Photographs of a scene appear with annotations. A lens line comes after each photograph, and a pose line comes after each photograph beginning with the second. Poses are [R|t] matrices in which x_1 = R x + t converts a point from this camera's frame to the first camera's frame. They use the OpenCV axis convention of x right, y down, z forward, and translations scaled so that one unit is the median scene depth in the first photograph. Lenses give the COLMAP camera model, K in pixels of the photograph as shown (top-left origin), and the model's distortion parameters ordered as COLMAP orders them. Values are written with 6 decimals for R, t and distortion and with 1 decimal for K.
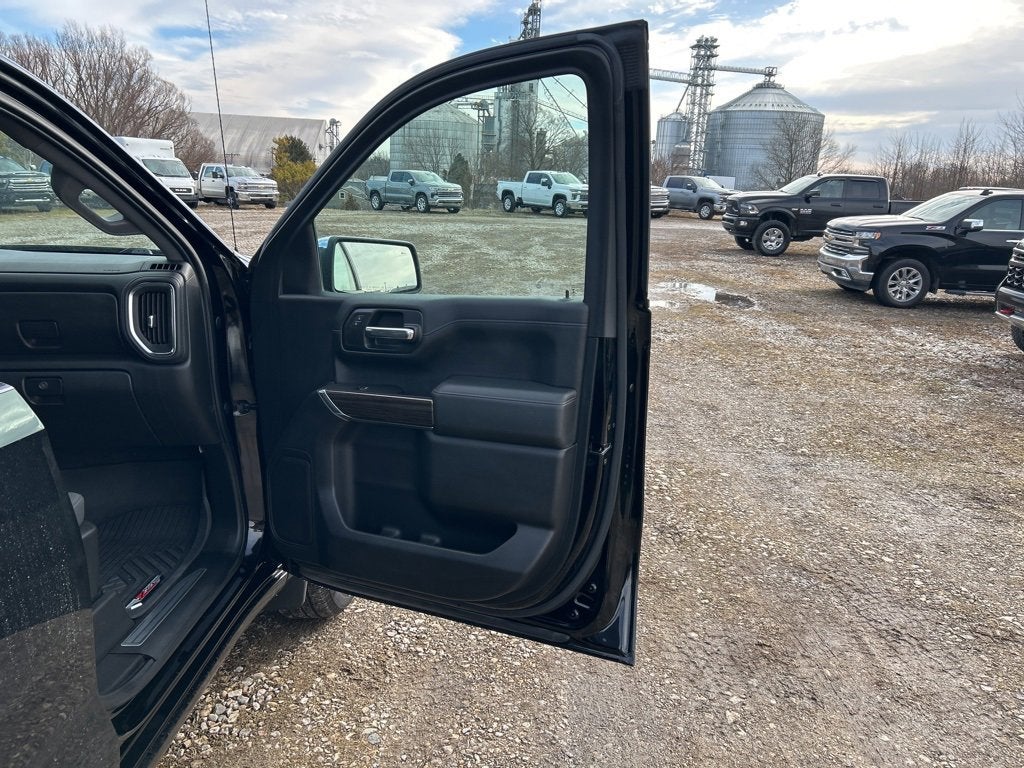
lens RADIAL K [[779.6, 0, 526.8], [0, 779.6, 391.2], [0, 0, 1]] dist [0.056066, -0.061470]
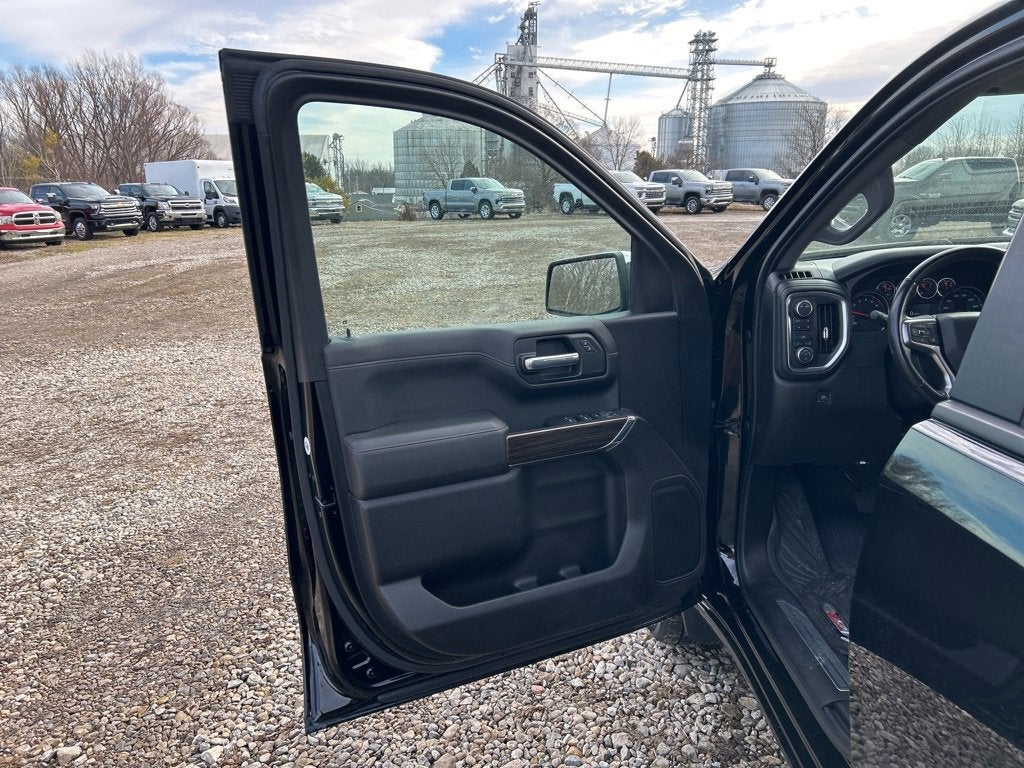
lens RADIAL K [[779.6, 0, 501.4], [0, 779.6, 378.1], [0, 0, 1]] dist [0.056066, -0.061470]
pose [[0.998522, -0.043919, -0.032007, -0.086106], [0.043243, 0.998833, -0.021524, -0.003963], [0.032915, 0.020108, 0.999256, 0.010592]]
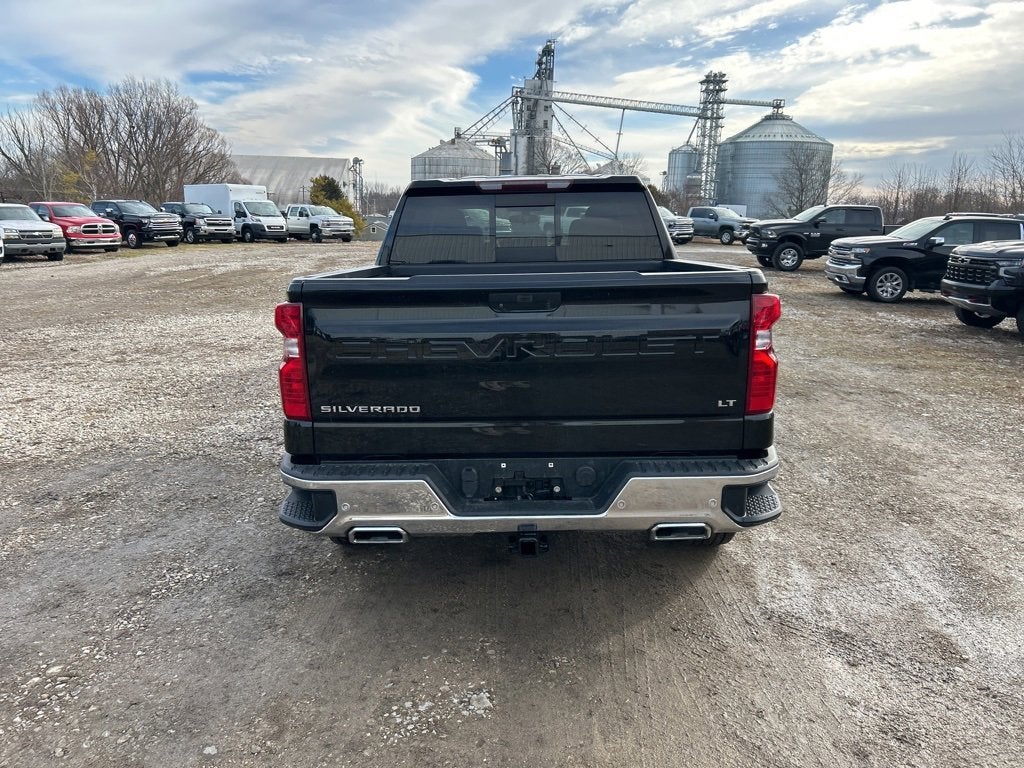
lens RADIAL K [[779.6, 0, 512.4], [0, 779.6, 378.4], [0, 0, 1]] dist [0.056066, -0.061470]
pose [[0.999359, -0.010852, -0.034122, -0.042532], [0.009025, 0.998539, -0.053272, 0.030393], [0.034650, 0.052930, 0.997997, -0.124673]]
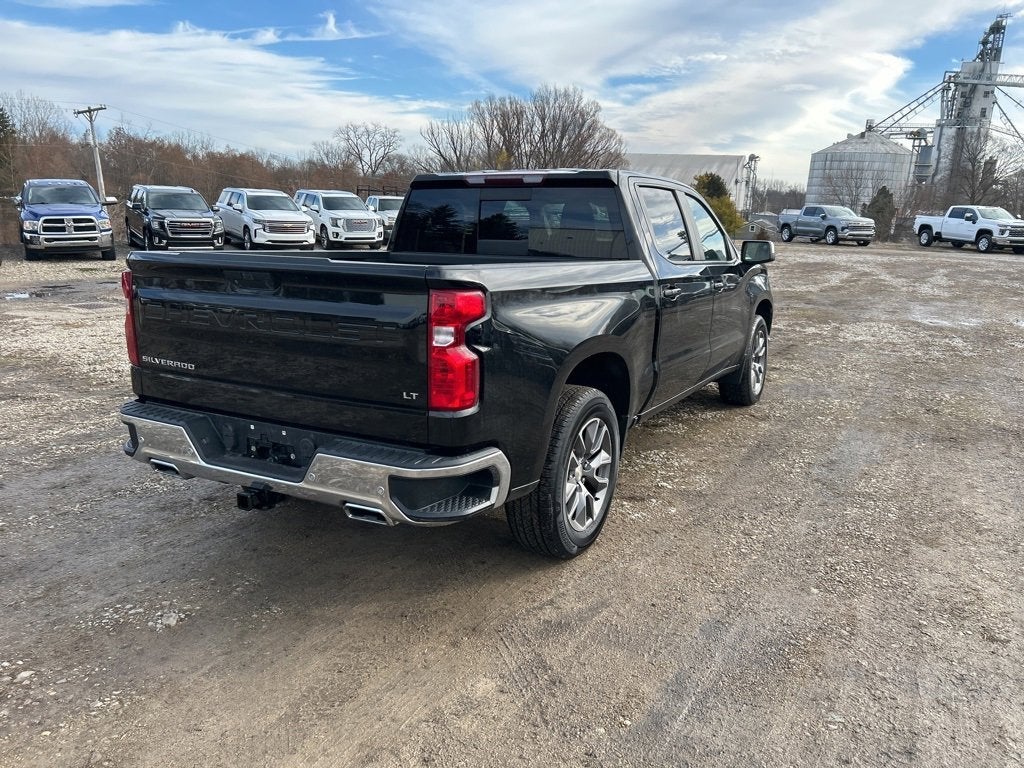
lens RADIAL K [[779.6, 0, 517.7], [0, 779.6, 377.6], [0, 0, 1]] dist [0.056066, -0.061470]
pose [[0.870734, 0.108188, -0.479706, 0.025775], [-0.134787, 0.990647, -0.021238, 0.027132], [0.472922, 0.083151, 0.877172, -0.108764]]
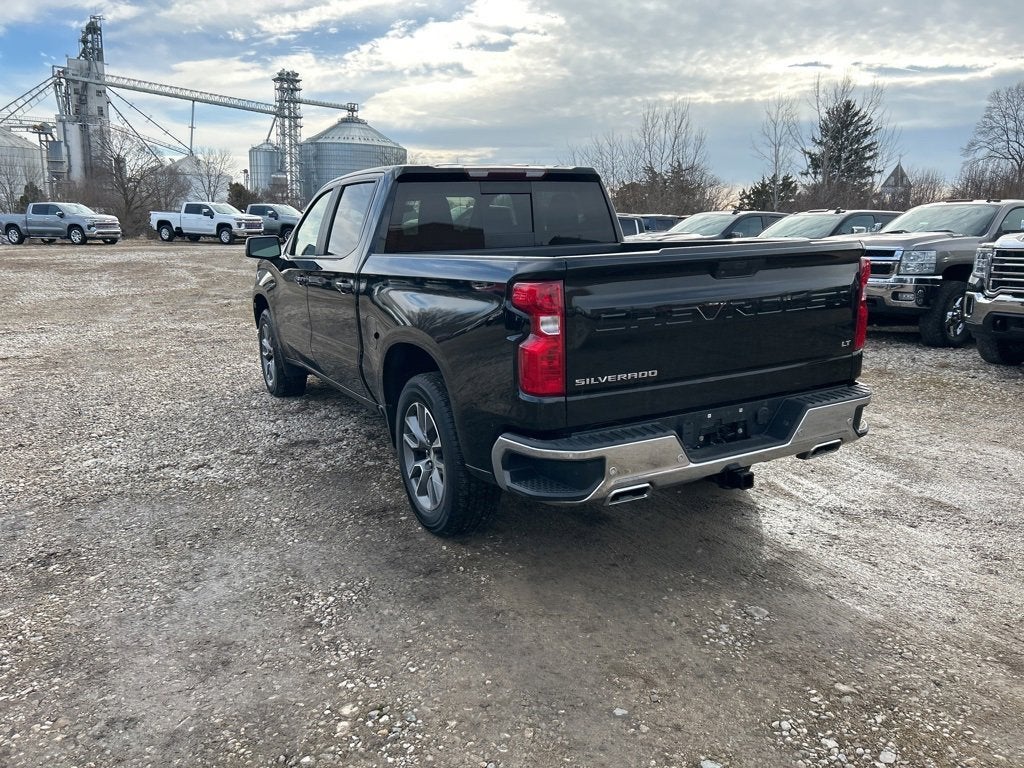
lens RADIAL K [[779.6, 0, 522.4], [0, 779.6, 382.9], [0, 0, 1]] dist [0.056066, -0.061470]
pose [[0.880759, -0.117786, 0.458684, -0.110102], [0.137679, 0.990426, -0.010037, 0.029123], [-0.453110, 0.071991, 0.888543, -0.115763]]
